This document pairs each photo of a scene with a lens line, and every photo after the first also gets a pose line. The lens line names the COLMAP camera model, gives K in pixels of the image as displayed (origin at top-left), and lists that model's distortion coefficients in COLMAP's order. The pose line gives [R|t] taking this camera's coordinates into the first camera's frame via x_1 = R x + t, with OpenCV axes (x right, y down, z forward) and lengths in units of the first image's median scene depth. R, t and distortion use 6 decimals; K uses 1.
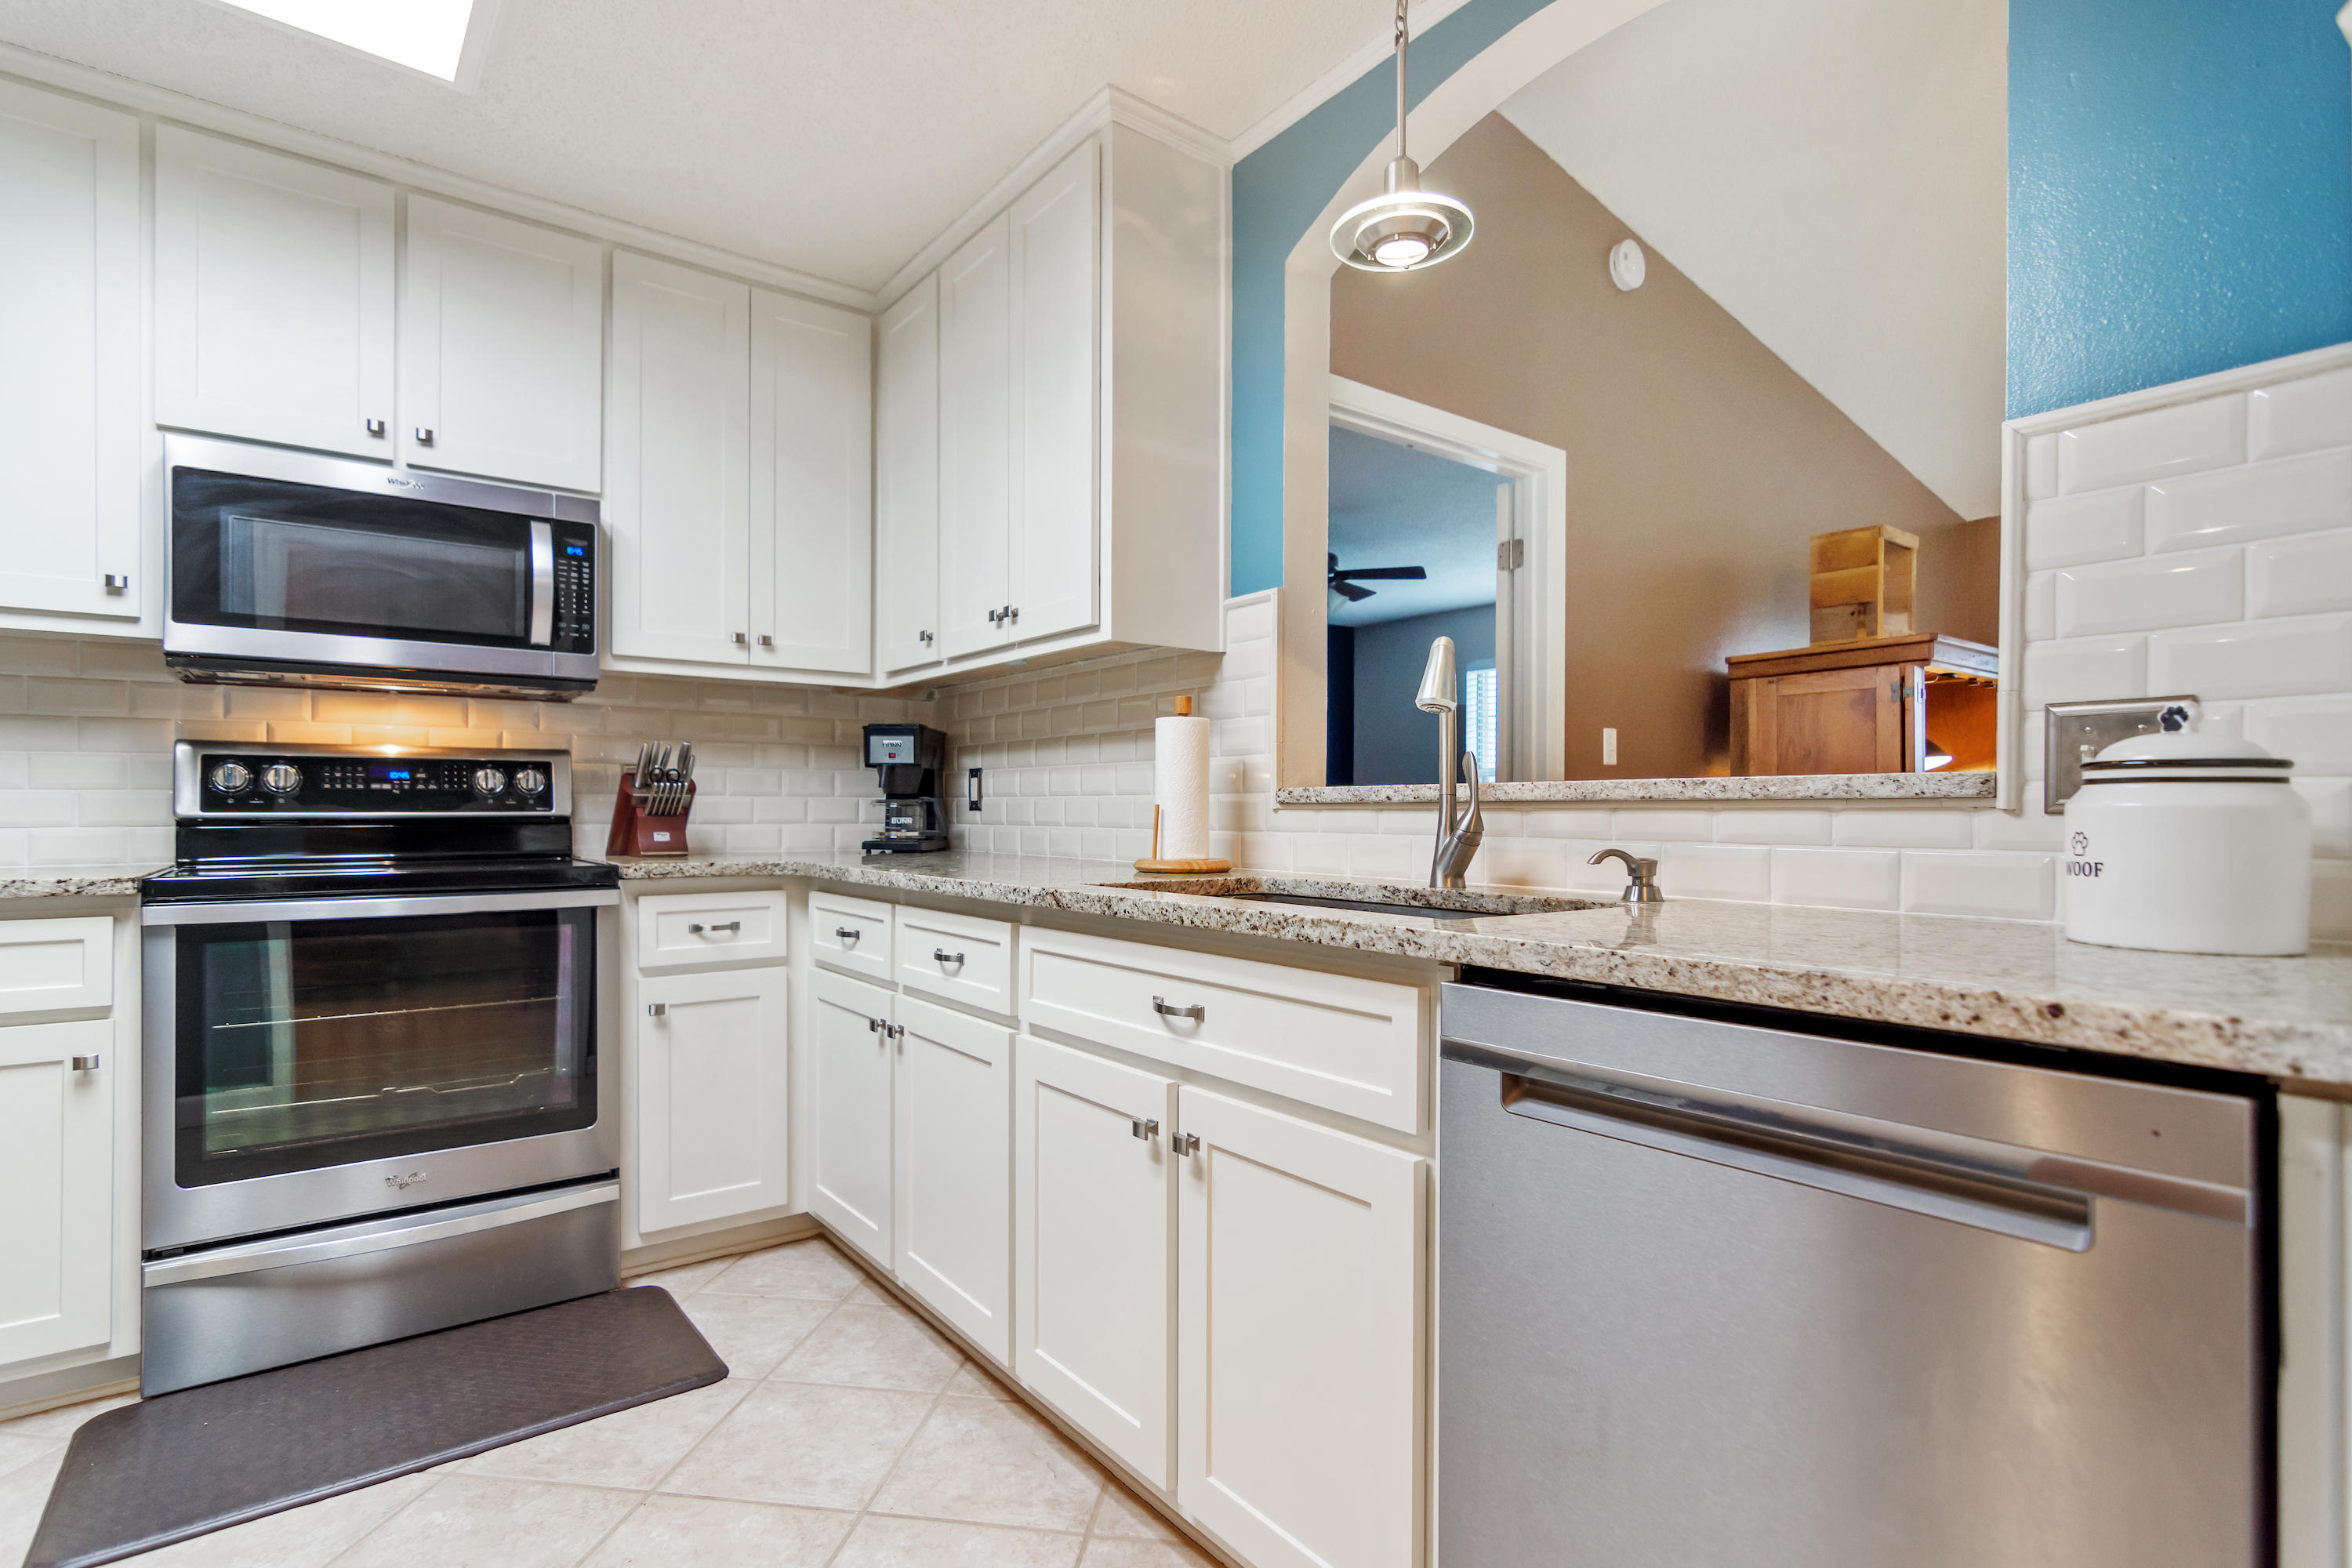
lens RADIAL K [[1144.7, 0, 1174.3], [0, 1144.7, 806.7], [0, 0, 1]] dist [0.000278, 0.000349]
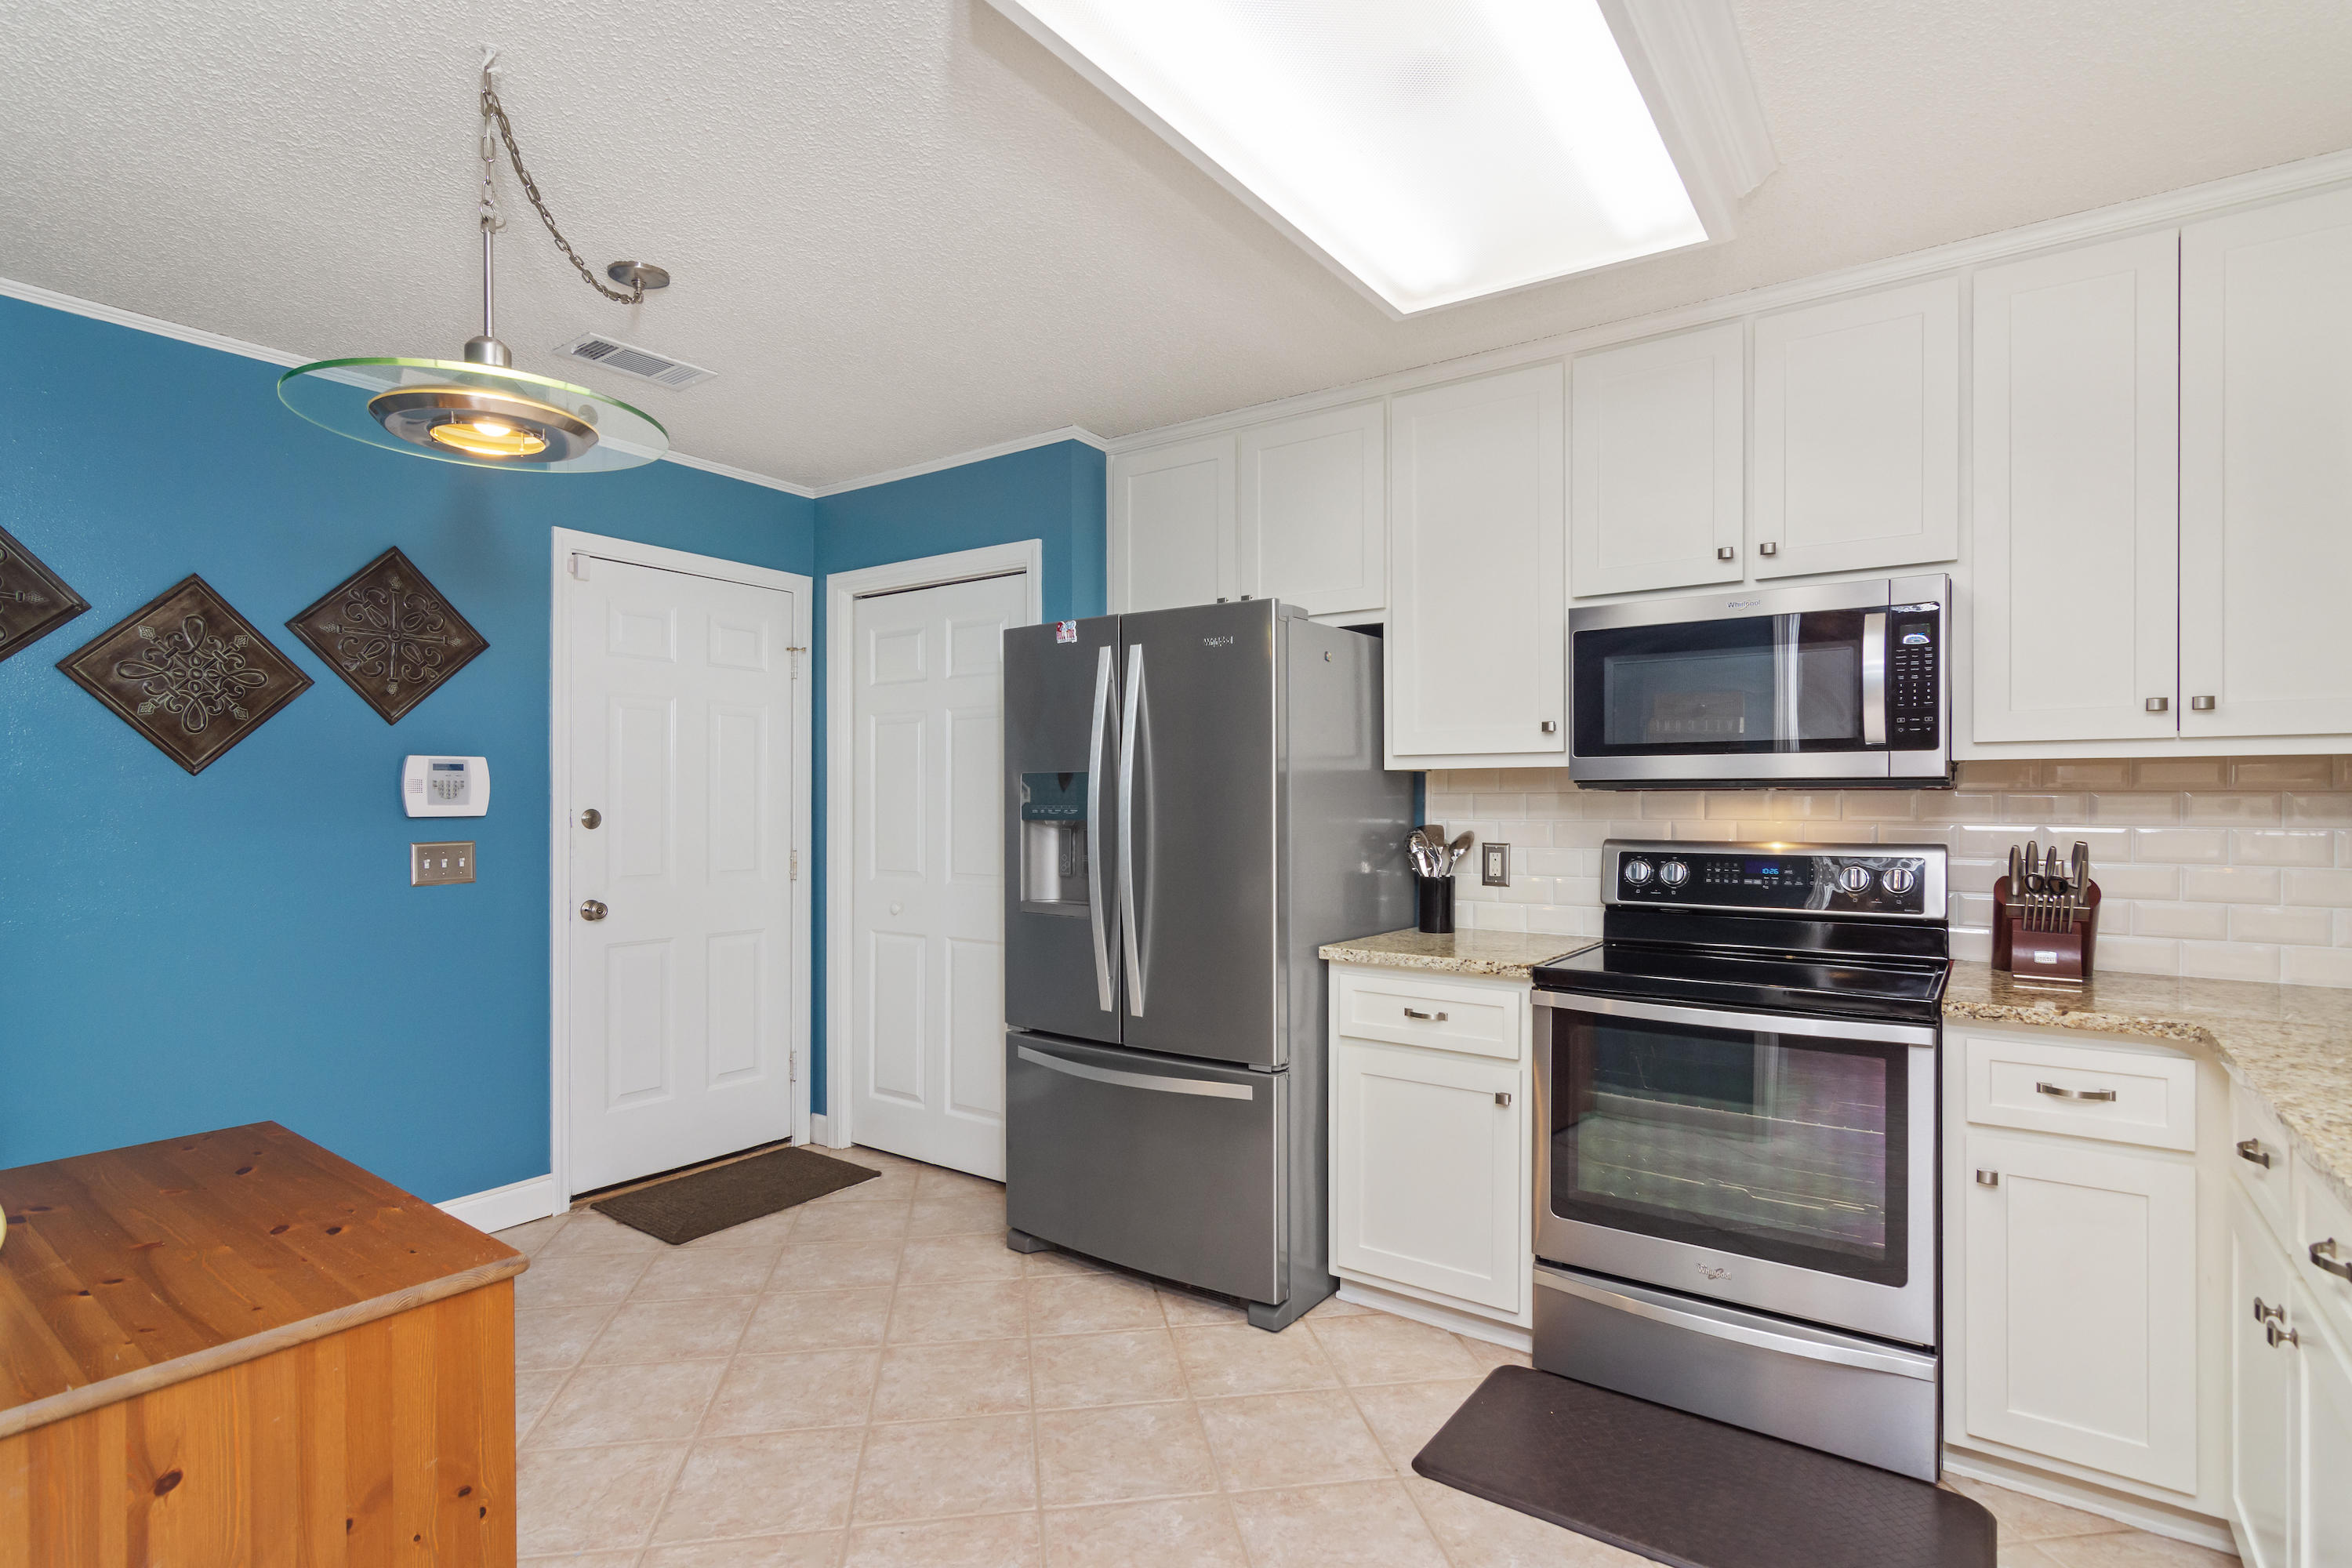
lens RADIAL K [[1144.7, 0, 1174.3], [0, 1144.7, 806.7], [0, 0, 1]] dist [0.000278, 0.000349]
pose [[0.301267, 0.002003, -0.953538, 0.159372], [0.002775, 0.999992, 0.002977, -0.093093], [0.953536, -0.003543, 0.301258, 0.170485]]
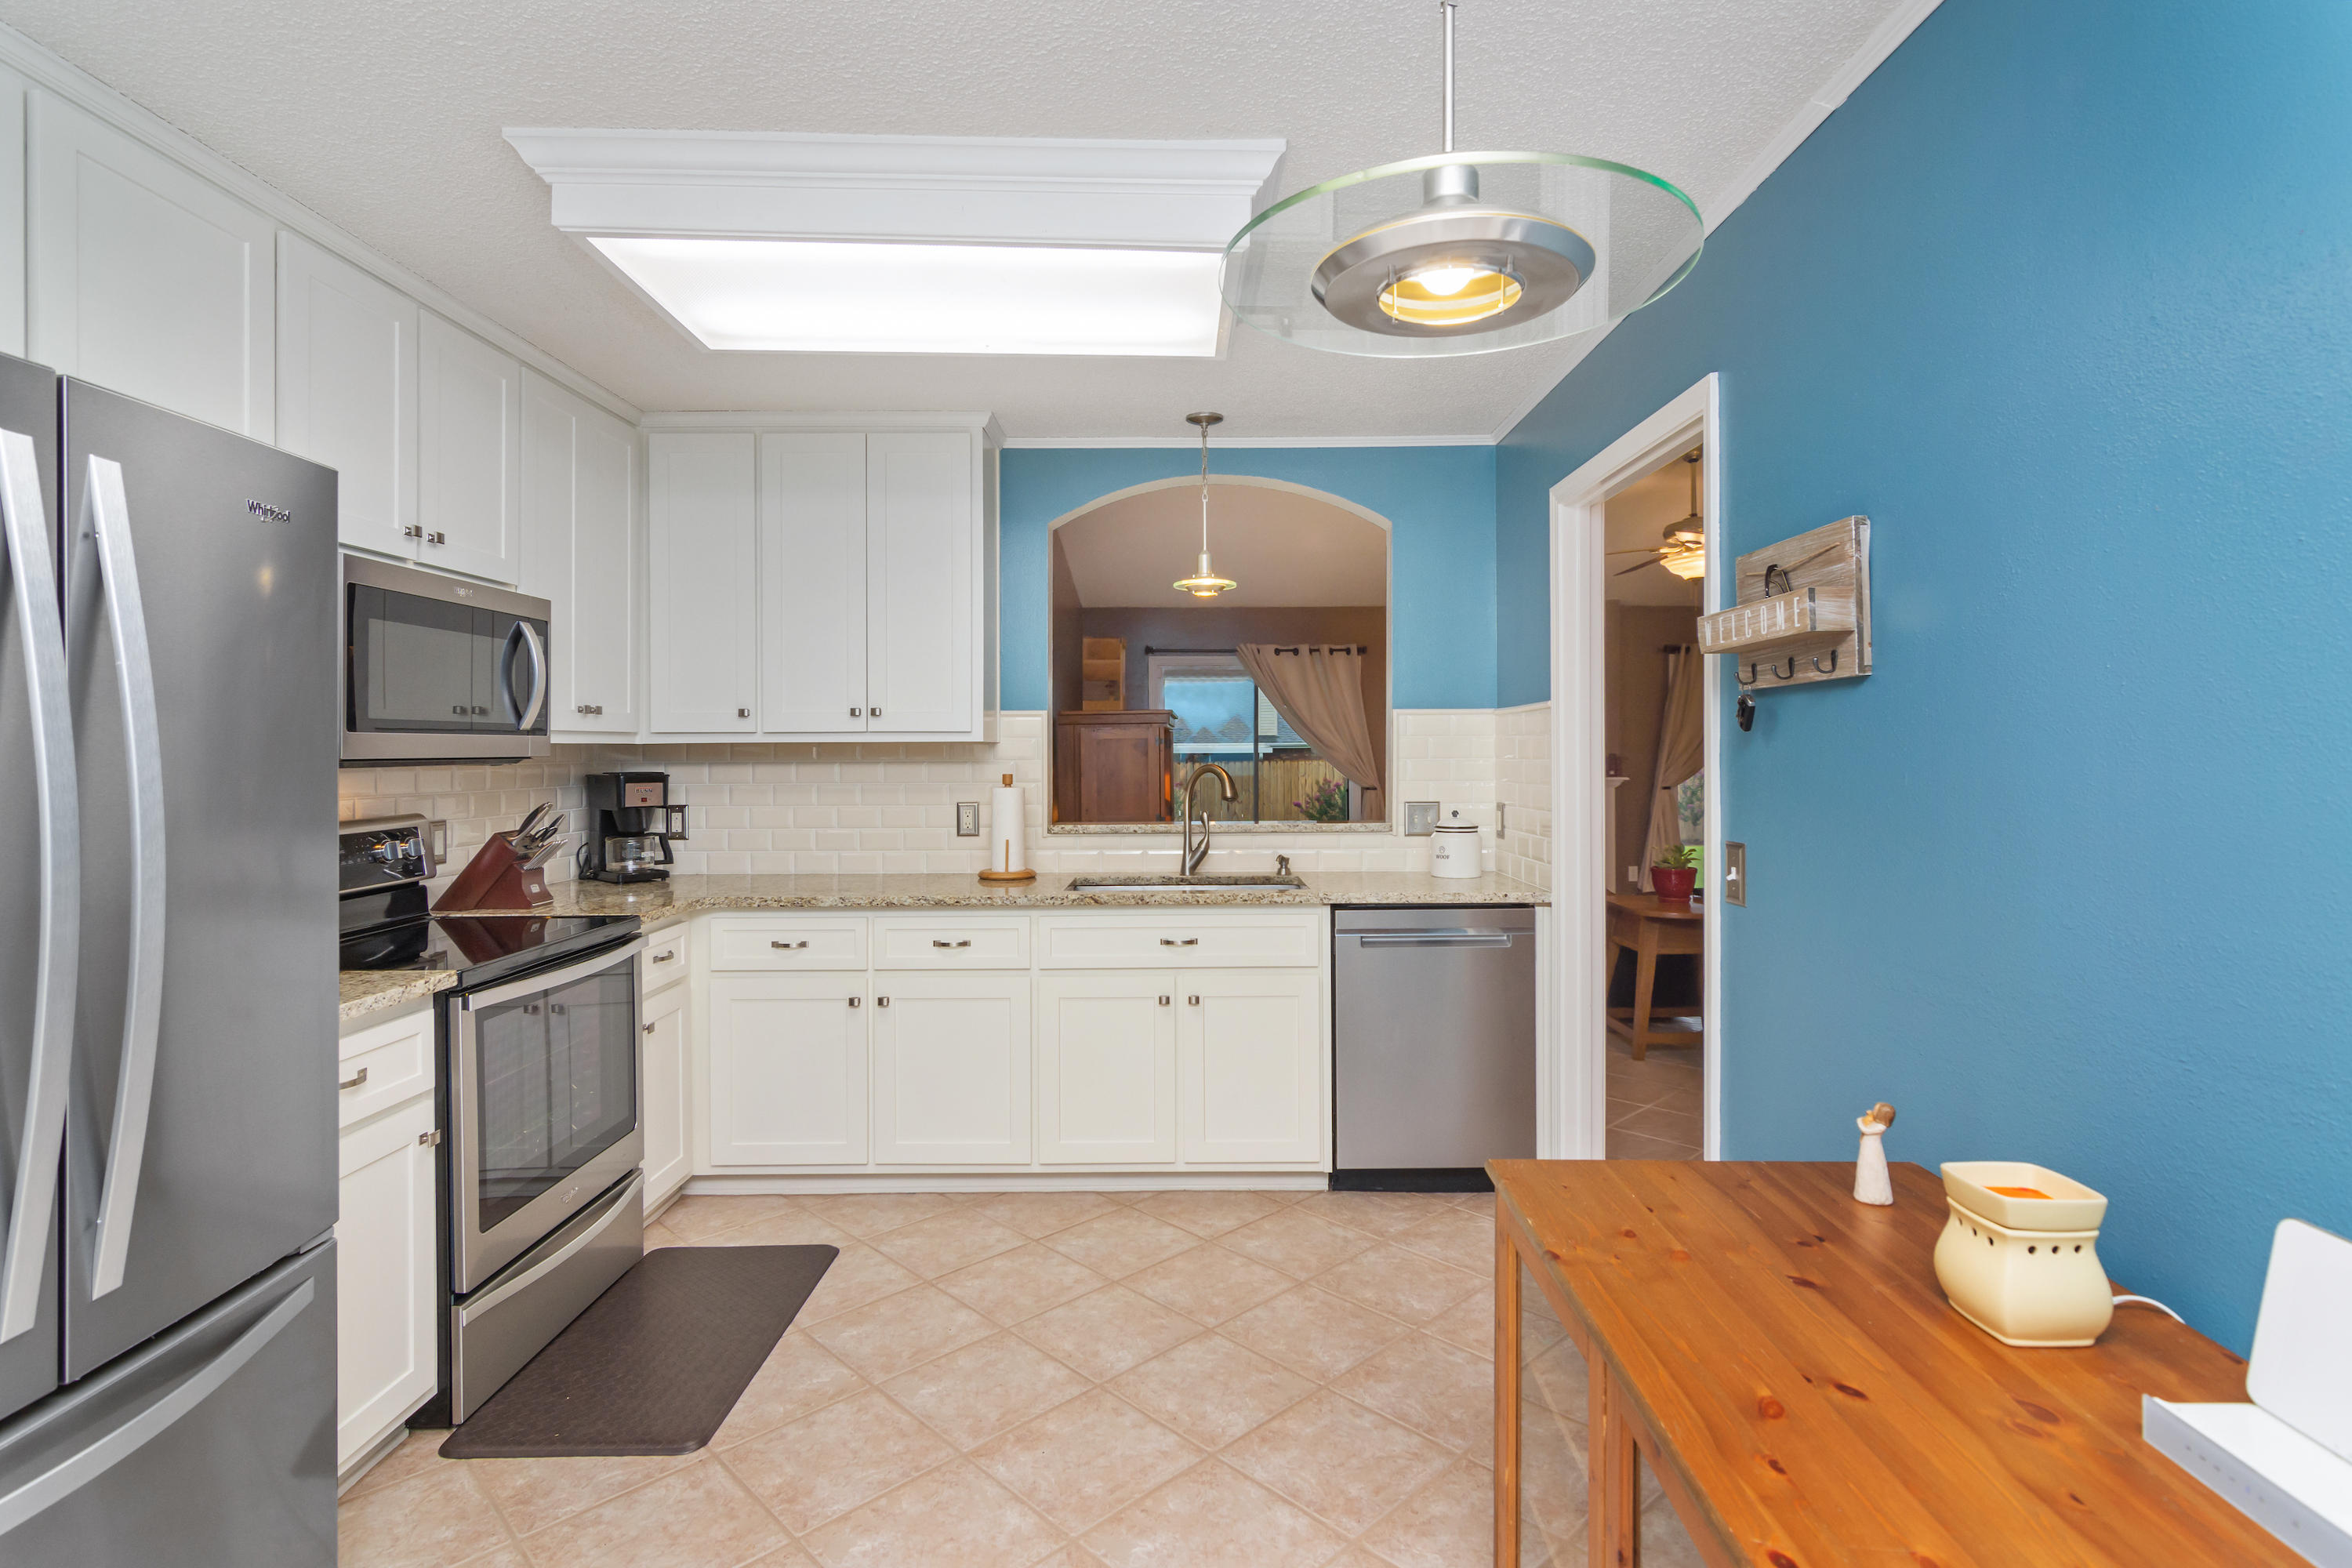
lens RADIAL K [[1182.3, 0, 1209.4], [0, 1182.3, 747.3], [0, 0, 1]] dist [0.000962, 0.000046]
pose [[0.583775, -0.003269, 0.811909, -1.097705], [0.003863, 0.999992, 0.001249, -0.119725], [-0.811906, 0.002407, 0.583783, -0.228214]]
